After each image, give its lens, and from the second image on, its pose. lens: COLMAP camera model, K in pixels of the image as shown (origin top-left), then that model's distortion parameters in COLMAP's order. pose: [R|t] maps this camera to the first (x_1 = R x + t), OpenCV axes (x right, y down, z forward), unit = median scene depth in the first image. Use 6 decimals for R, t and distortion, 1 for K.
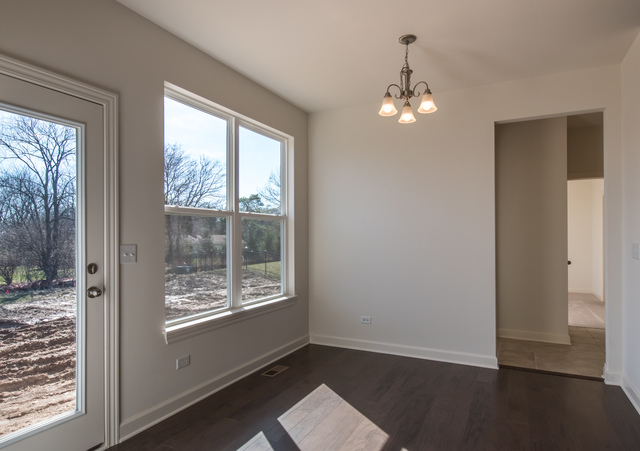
lens RADIAL K [[395.1, 0, 320.7], [0, 395.1, 236.4], [0, 0, 1]] dist [0.023871, -0.000694]
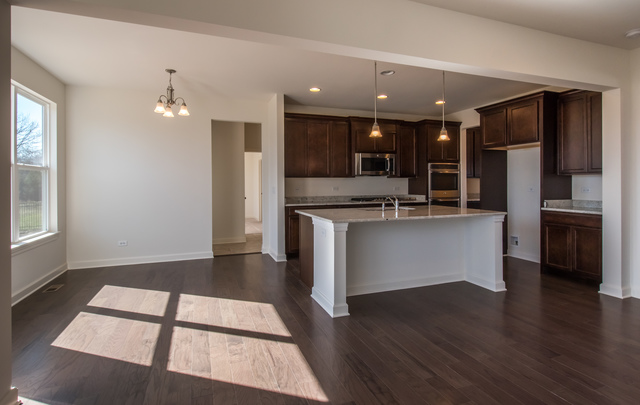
lens RADIAL K [[321.1, 0, 320.3], [0, 321.1, 182.2], [0, 0, 1]] dist [0.000906, 0.000168]
pose [[0.691597, -0.000866, 0.722283, -0.228929], [0.003737, 0.999990, -0.002380, 0.000273], [-0.722274, 0.004346, 0.691593, -0.297130]]
